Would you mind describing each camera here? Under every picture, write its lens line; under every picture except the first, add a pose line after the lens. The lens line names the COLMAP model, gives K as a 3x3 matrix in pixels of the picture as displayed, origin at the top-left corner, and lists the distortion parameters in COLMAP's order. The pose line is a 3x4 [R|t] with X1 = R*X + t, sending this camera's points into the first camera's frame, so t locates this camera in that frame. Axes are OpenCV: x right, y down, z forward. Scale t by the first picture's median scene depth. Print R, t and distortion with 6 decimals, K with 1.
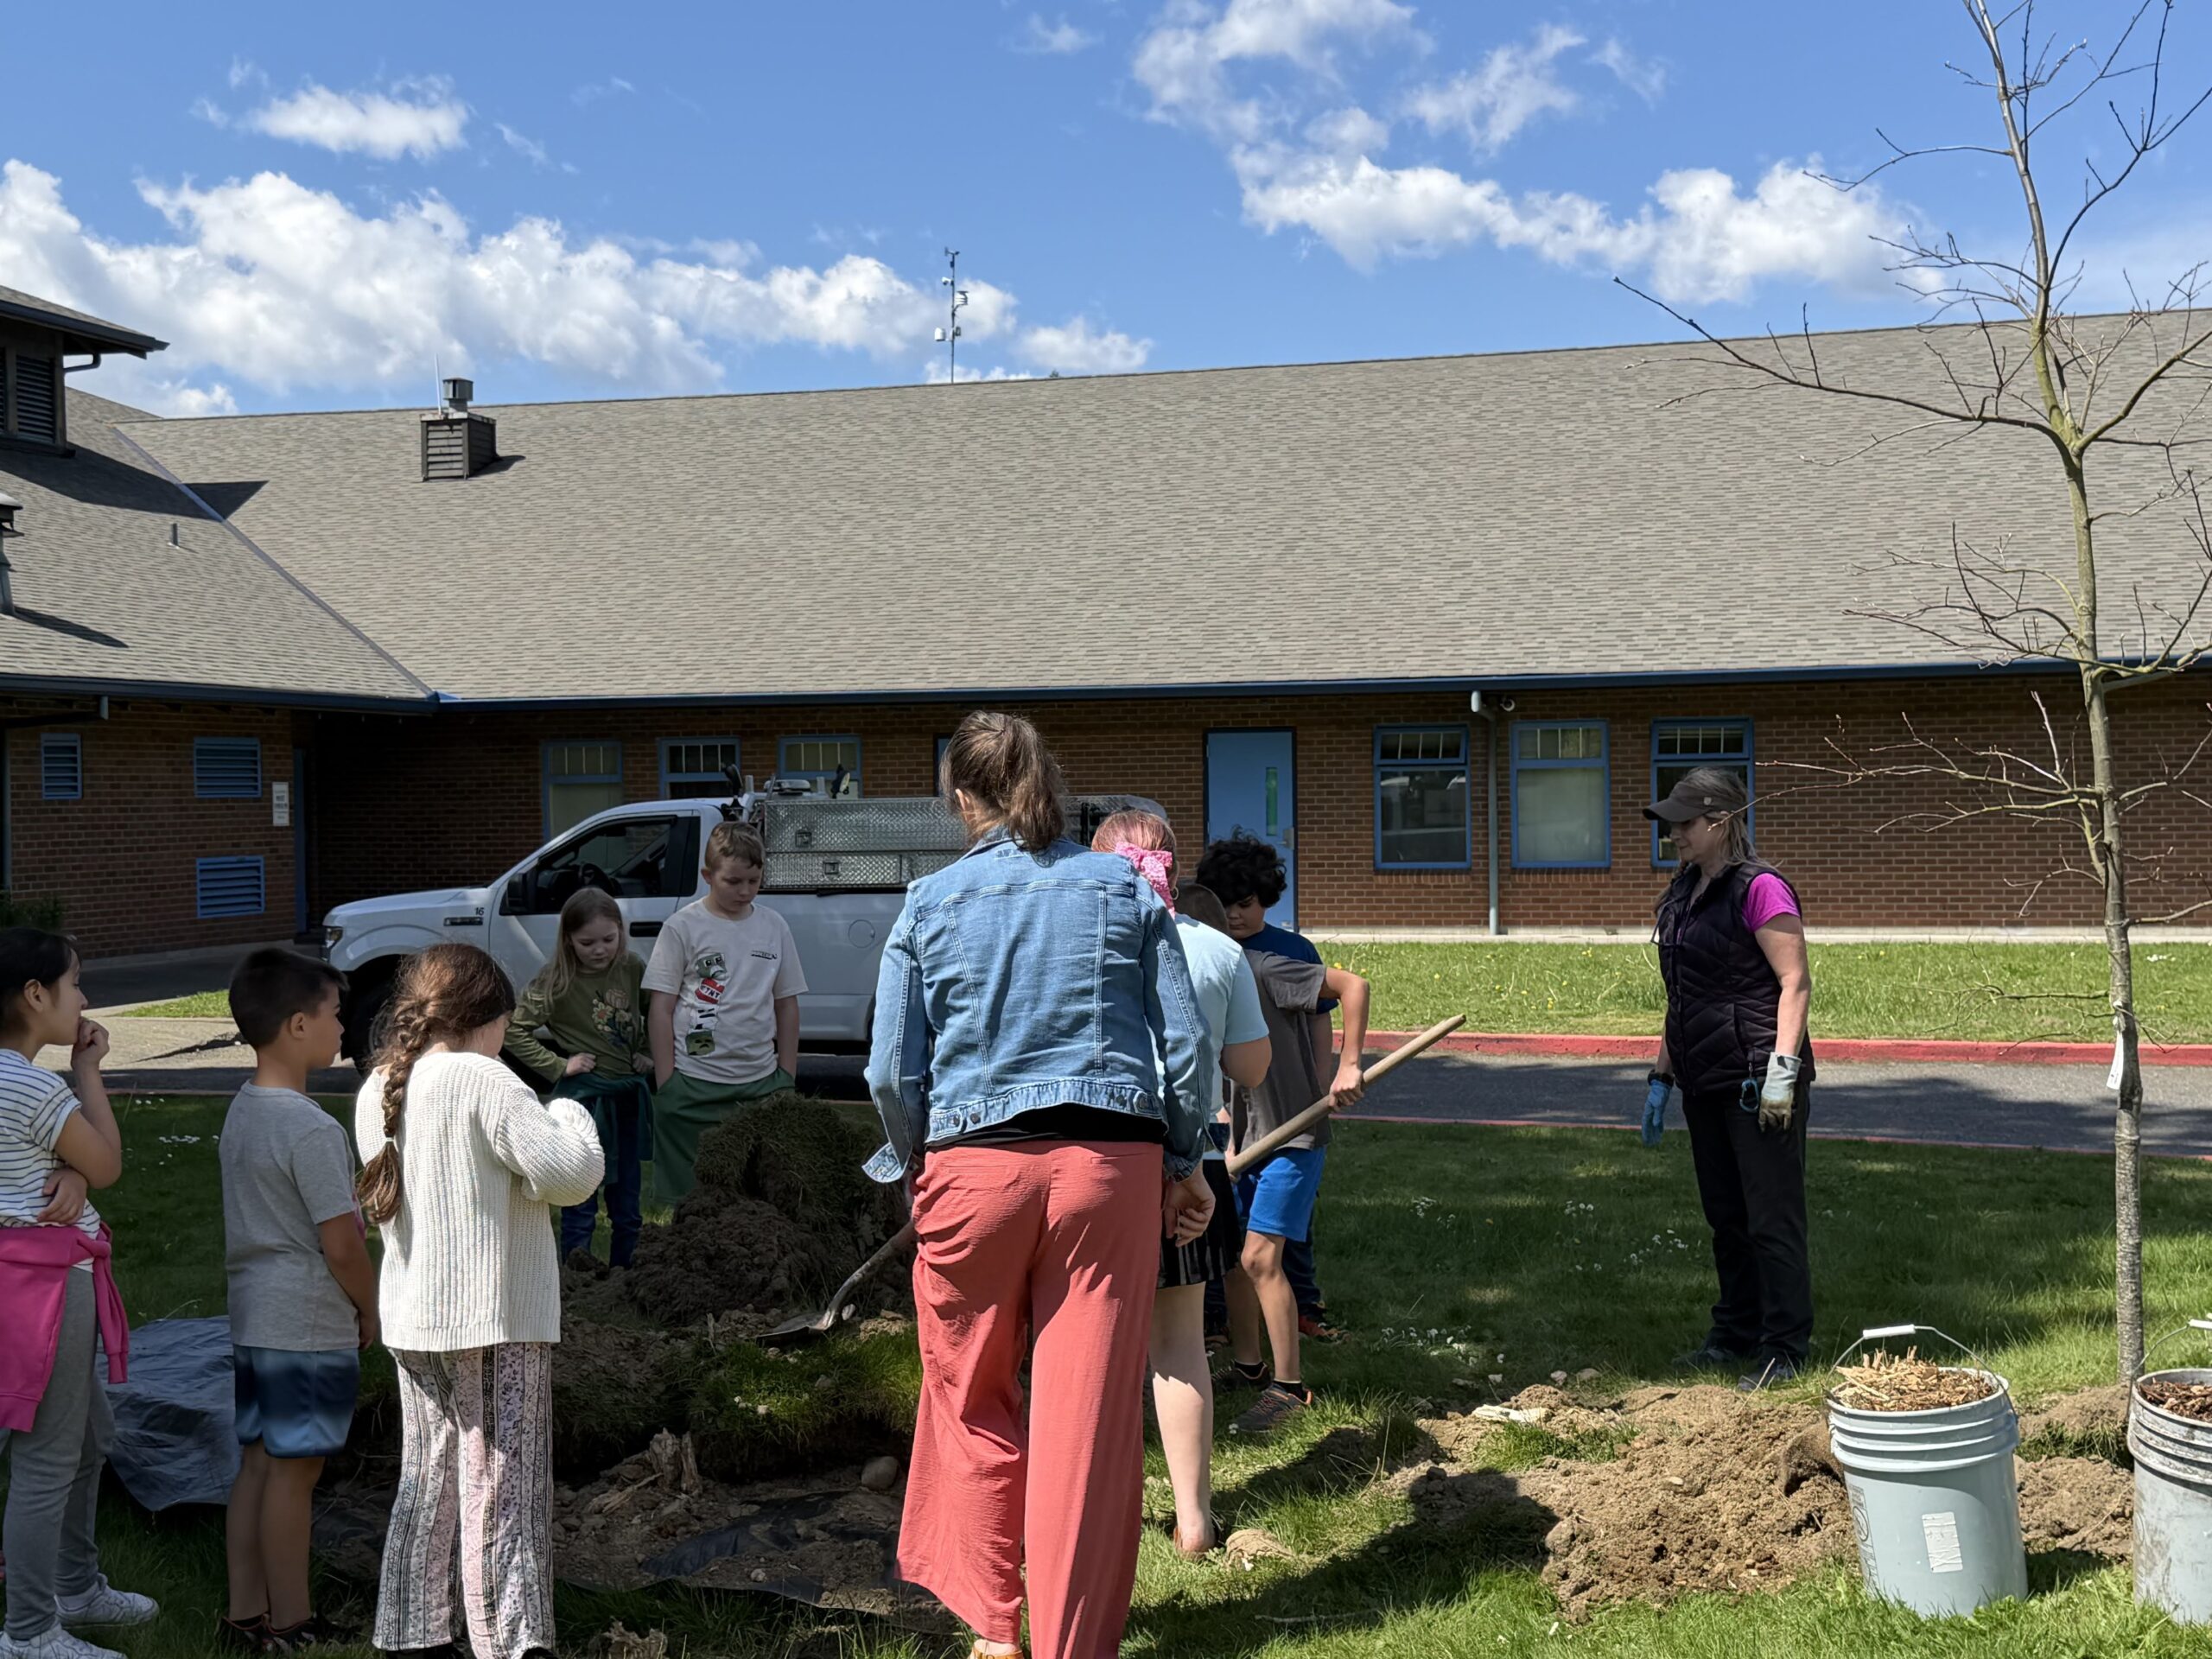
lens RADIAL K [[2853.5, 0, 1106.0], [0, 2853.5, 829.5], [0, 0, 1]] dist [0.177256, -0.360710]
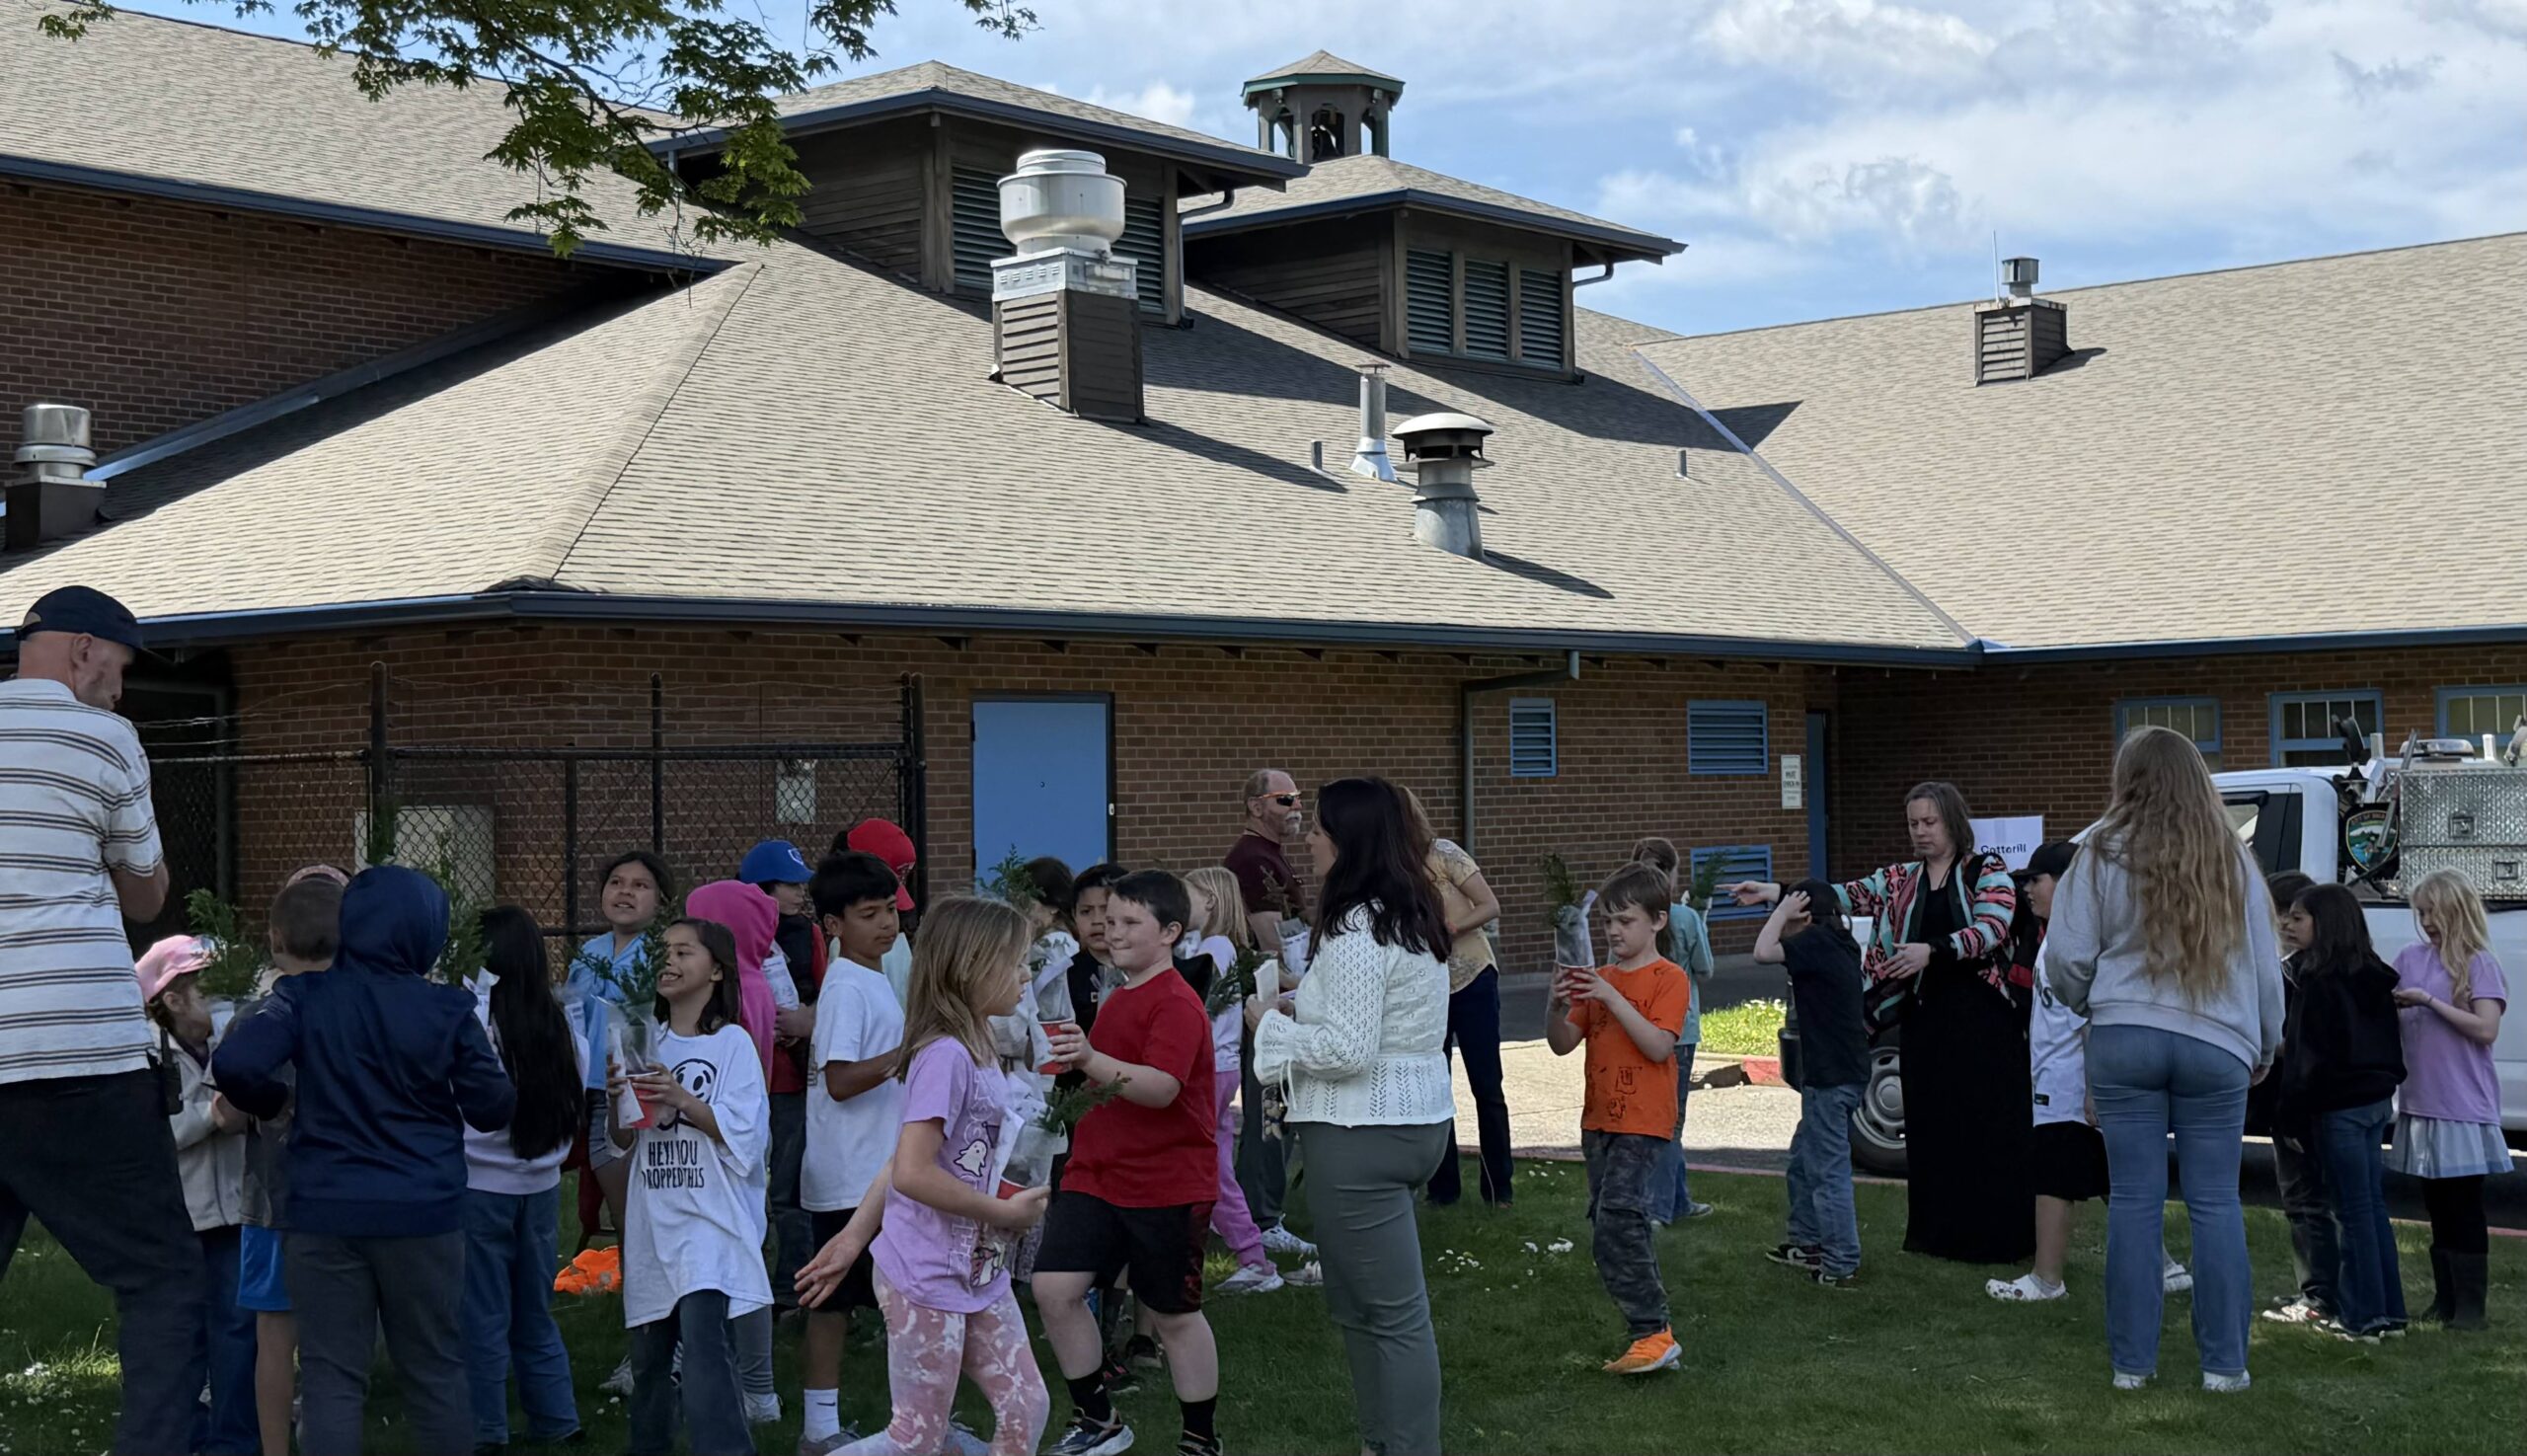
lens RADIAL K [[3290.0, 0, 1263.5], [0, 3290.0, 728.0], [0, 0, 1]] dist [-0.011571, 0.252860]
pose [[0.896098, -0.010683, -0.443728, -0.007890], [-0.001070, 0.999655, -0.026228, 0.000471], [0.443855, 0.023977, 0.895778, 0.102935]]
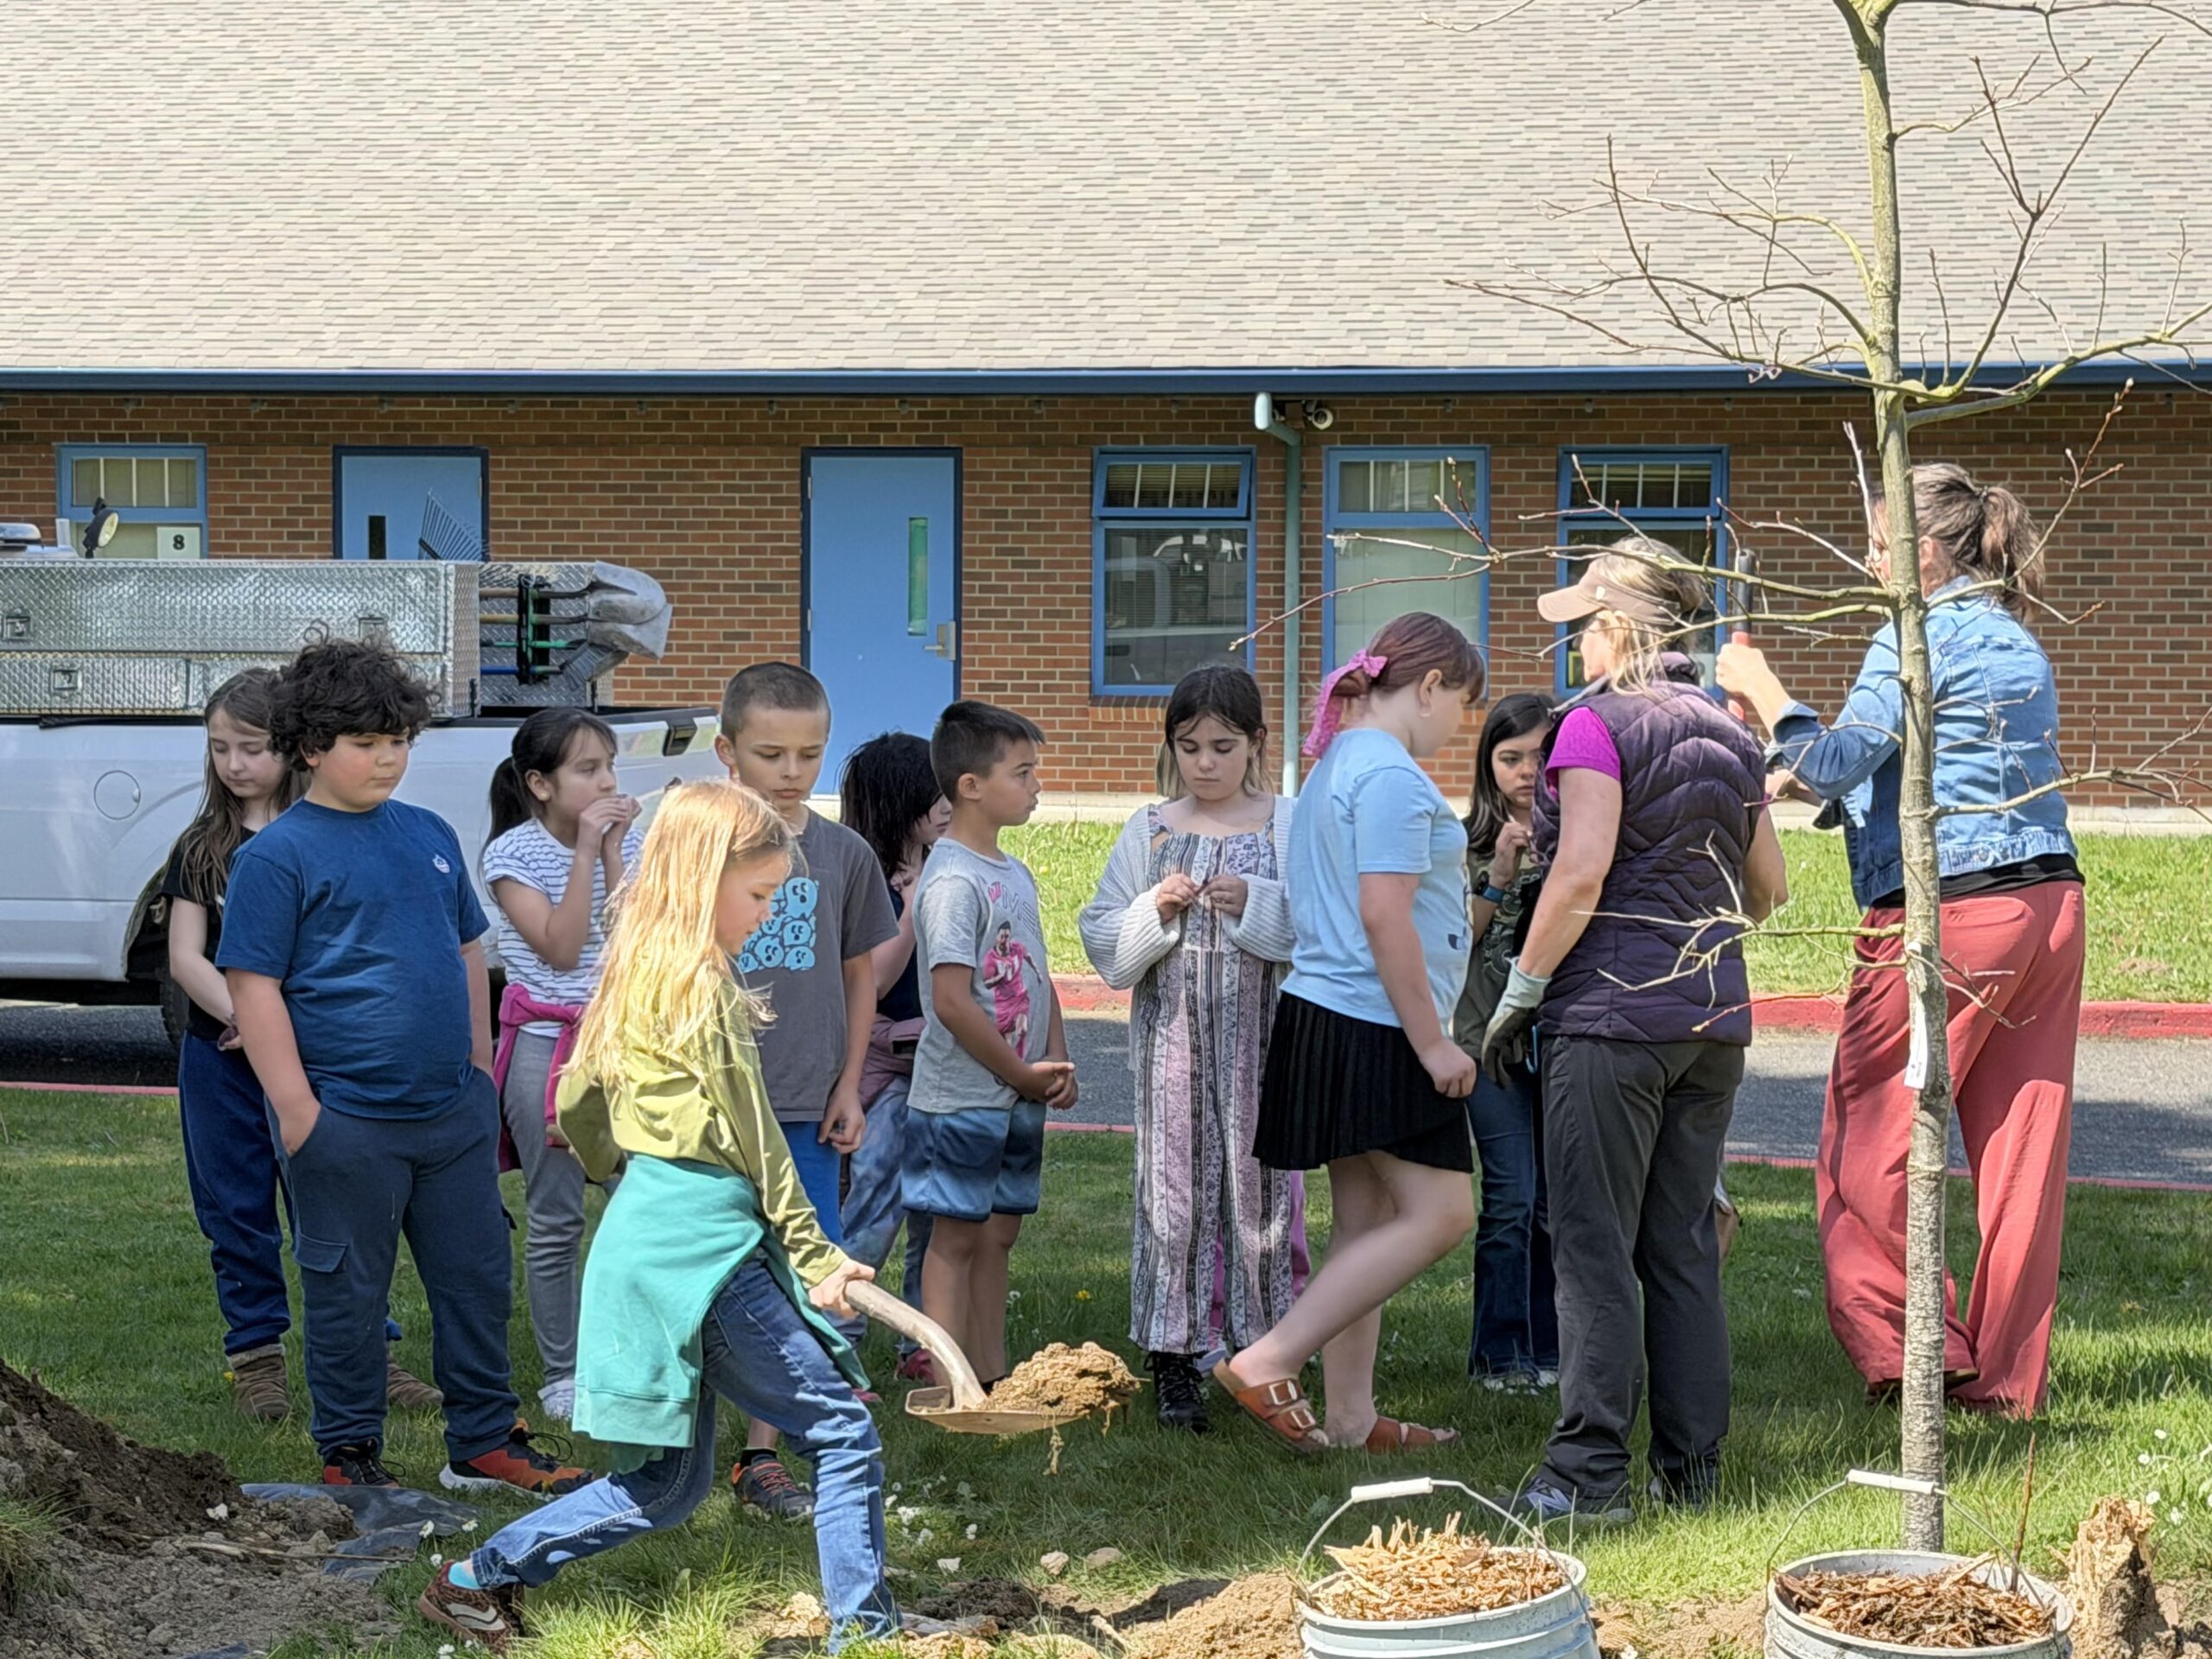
lens RADIAL K [[4911.8, 0, 1106.0], [0, 4911.8, 829.5], [0, 0, 1]] dist [0.171287, -0.015200]
pose [[0.997169, 0.013436, 0.073980, 0.021695], [-0.016572, 0.998983, 0.041929, -0.000879], [-0.073341, -0.043036, 0.996378, -0.001697]]
